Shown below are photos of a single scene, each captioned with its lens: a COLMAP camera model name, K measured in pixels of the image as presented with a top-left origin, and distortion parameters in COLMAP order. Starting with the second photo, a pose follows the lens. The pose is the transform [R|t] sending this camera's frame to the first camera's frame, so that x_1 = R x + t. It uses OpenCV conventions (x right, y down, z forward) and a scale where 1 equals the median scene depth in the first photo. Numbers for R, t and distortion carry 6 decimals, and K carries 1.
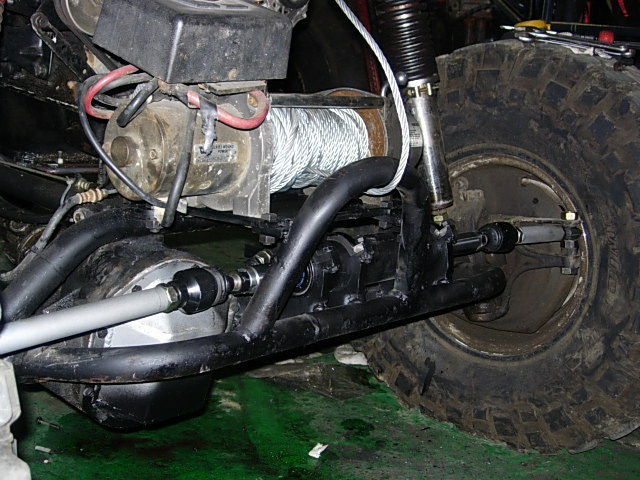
lens RADIAL K [[943.4, 0, 320.0], [0, 943.4, 240.0], [0, 0, 1]] dist [-0.146421, 0.010109]
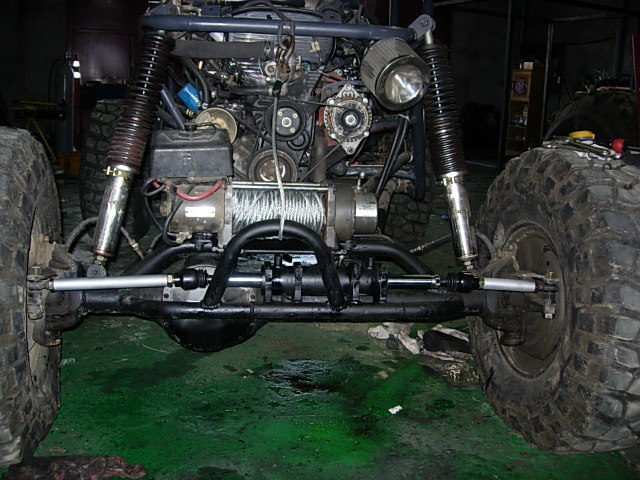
lens RADIAL K [[708.0, 0, 320.0], [0, 708.0, 240.0], [0, 0, 1]] dist [-0.184821, -0.011977]
pose [[0.767645, 0.079362, -0.635943, 0.647675], [-0.111963, 0.993650, -0.011150, -0.028222], [0.631019, 0.079761, 0.771656, 0.007663]]
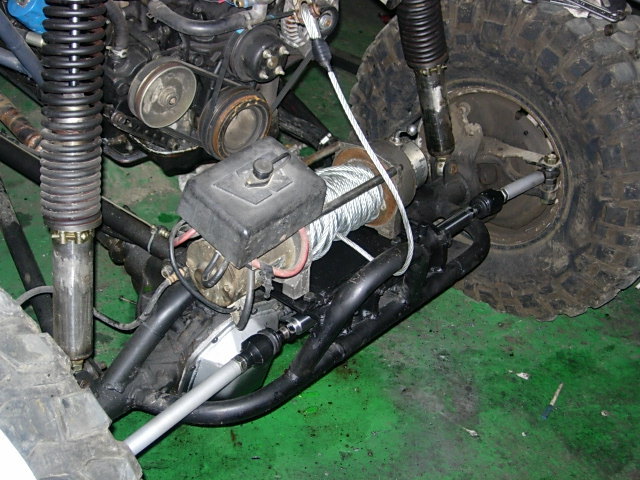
lens RADIAL K [[943.4, 0, 320.0], [0, 943.4, 240.0], [0, 0, 1]] dist [-0.146421, 0.010109]
pose [[0.999860, 0.004062, -0.016257, -0.010054], [0.003134, 0.907709, 0.419589, -0.436830], [0.016461, -0.419581, 0.907569, -0.137910]]
